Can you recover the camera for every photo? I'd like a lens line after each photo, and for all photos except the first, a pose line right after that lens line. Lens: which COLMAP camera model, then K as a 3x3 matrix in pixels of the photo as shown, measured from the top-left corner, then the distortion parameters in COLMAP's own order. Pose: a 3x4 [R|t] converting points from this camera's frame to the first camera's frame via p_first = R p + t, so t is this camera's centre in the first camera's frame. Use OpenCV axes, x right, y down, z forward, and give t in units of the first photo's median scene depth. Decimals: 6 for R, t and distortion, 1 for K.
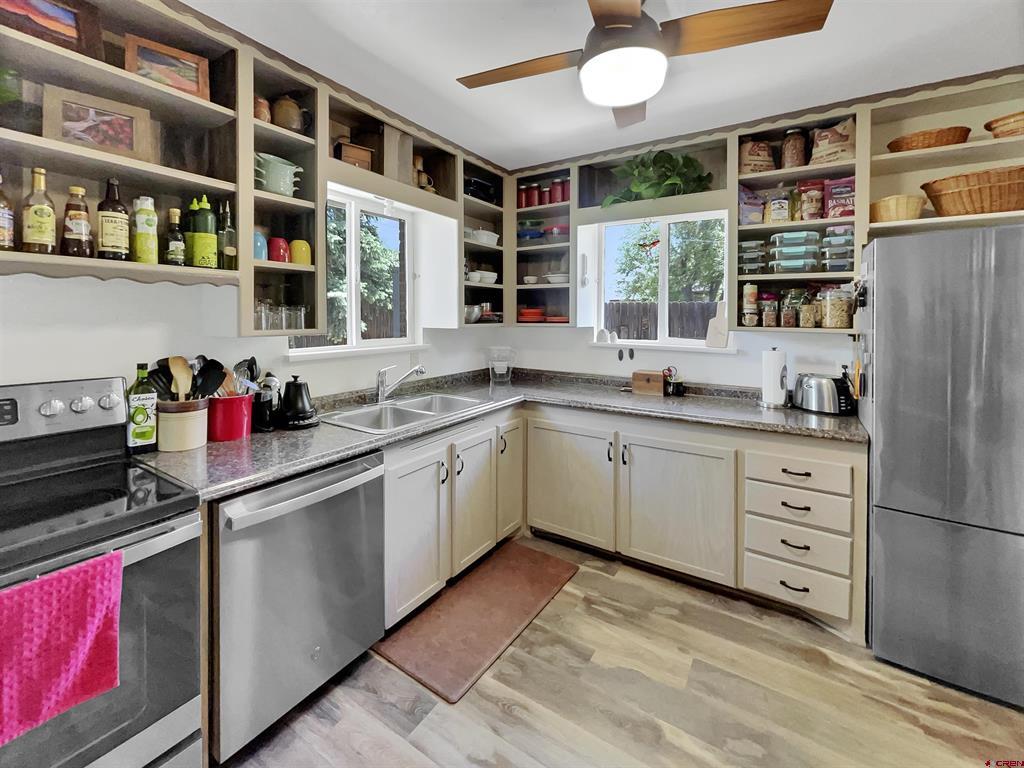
lens RADIAL K [[441.0, 0, 499.4], [0, 441.0, 318.6], [0, 0, 1]] dist [0.000456, 0.000379]
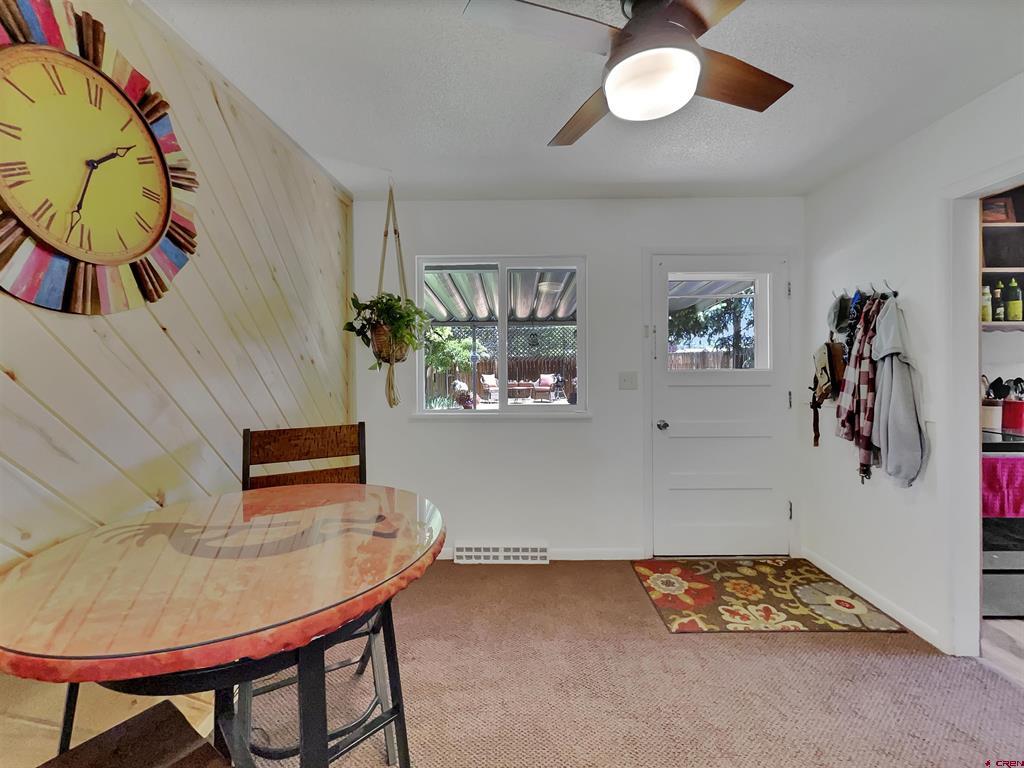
lens RADIAL K [[429.6, 0, 517.8], [0, 429.6, 360.7], [0, 0, 1]] dist [-0.000322, -0.000032]
pose [[0.545257, -0.008381, -0.838227, -0.243997], [0.001376, 0.999958, -0.009103, 0.036677], [0.838268, 0.003810, 0.545246, -1.114744]]
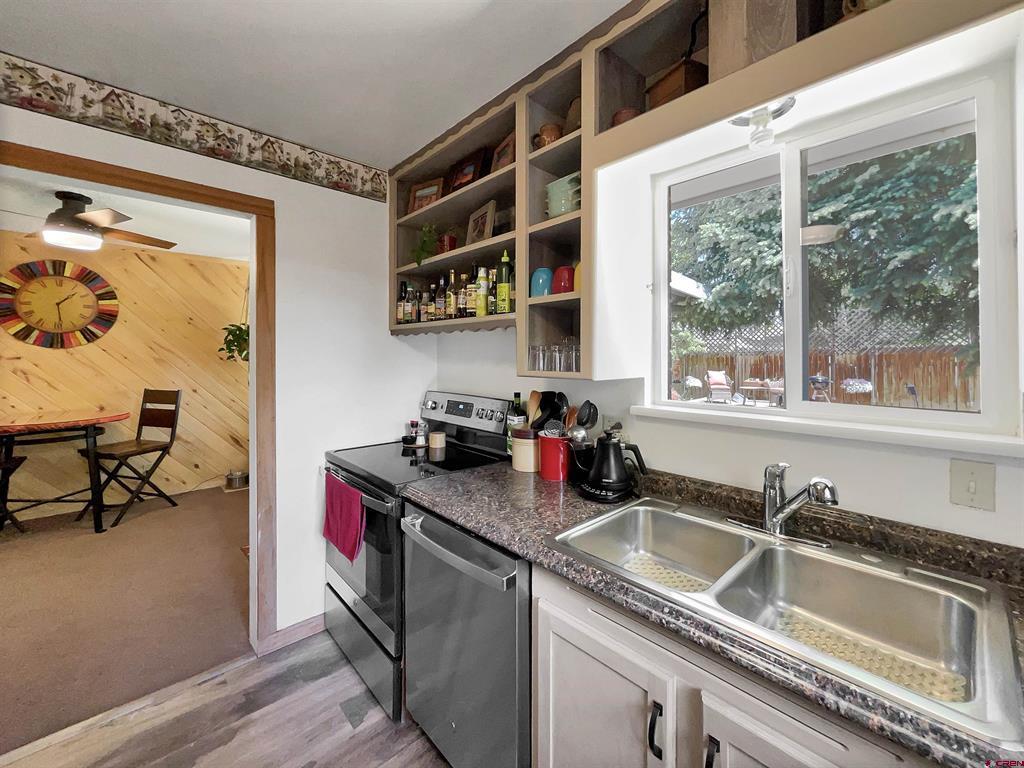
lens RADIAL K [[421.6, 0, 518.1], [0, 421.6, 355.1], [0, 0, 1]] dist [0.001023, 0.000176]
pose [[-0.232082, -0.003292, -0.972691, 0.291756], [-0.006189, 0.999979, -0.001908, -0.004314], [0.972677, 0.005577, -0.232097, 0.966929]]
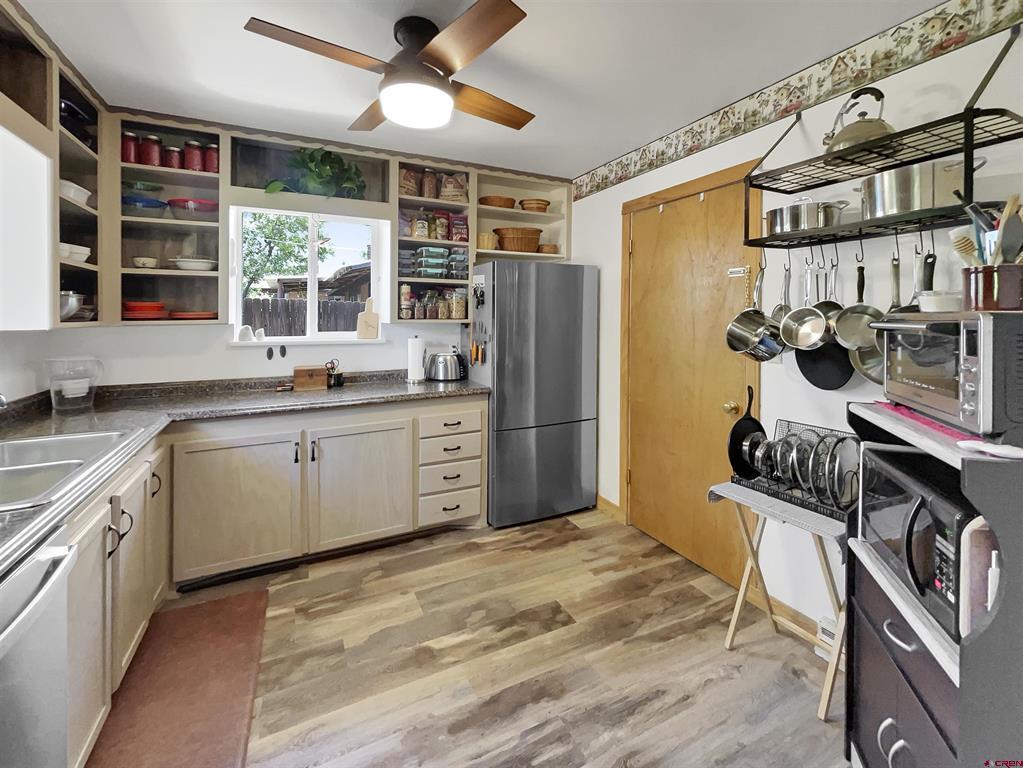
lens RADIAL K [[453.9, 0, 512.9], [0, 453.9, 317.6], [0, 0, 1]] dist [-0.001386, -0.000537]
pose [[0.498104, -0.009430, 0.867066, -0.418036], [0.010634, 0.999932, 0.004766, 0.011755], [-0.867052, 0.006847, 0.498170, 0.119531]]
